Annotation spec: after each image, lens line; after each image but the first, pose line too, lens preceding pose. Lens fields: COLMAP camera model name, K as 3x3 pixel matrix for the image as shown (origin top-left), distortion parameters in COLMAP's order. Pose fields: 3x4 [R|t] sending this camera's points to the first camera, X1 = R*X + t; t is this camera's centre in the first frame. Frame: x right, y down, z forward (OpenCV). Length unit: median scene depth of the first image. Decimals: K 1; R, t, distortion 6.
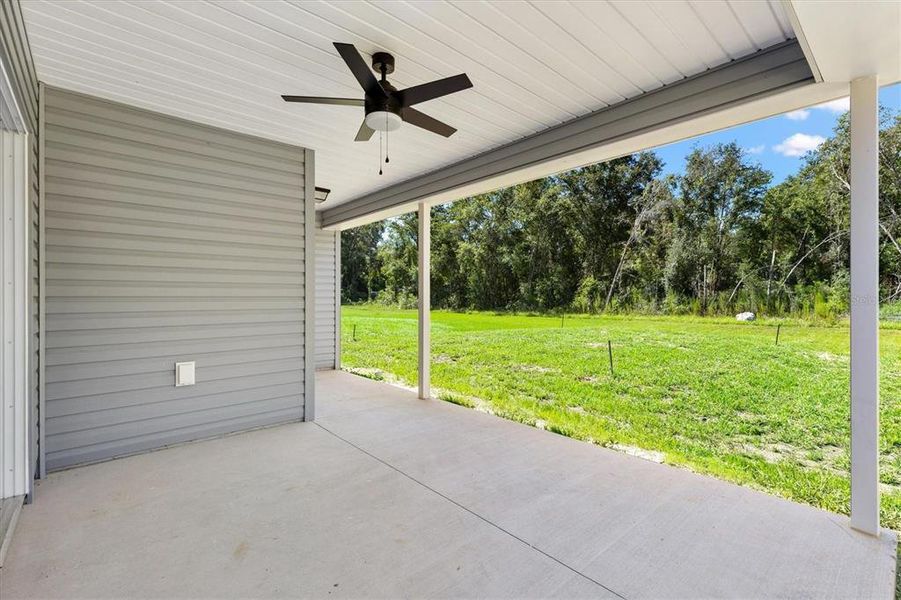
lens RADIAL K [[409.1, 0, 455.1], [0, 409.1, 295.1], [0, 0, 1]] dist [0.005912, -0.000115]
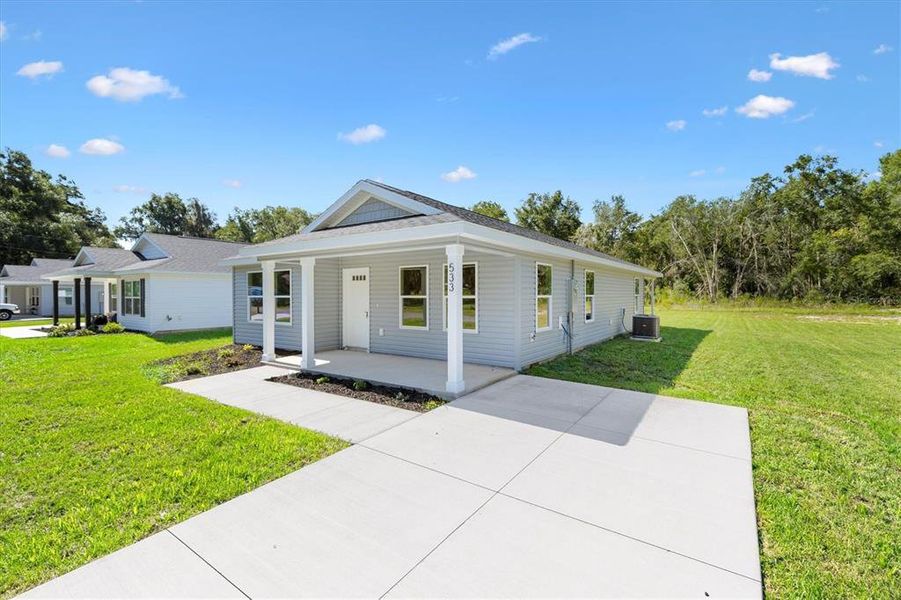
lens RADIAL K [[409.1, 0, 455.1], [0, 409.1, 295.1], [0, 0, 1]] dist [0.005912, -0.000115]
pose [[0.974127, 0.000158, 0.226001, -0.296794], [-0.001222, 0.999989, 0.004567, -0.004403], [-0.225997, -0.004725, 0.974116, -0.385495]]
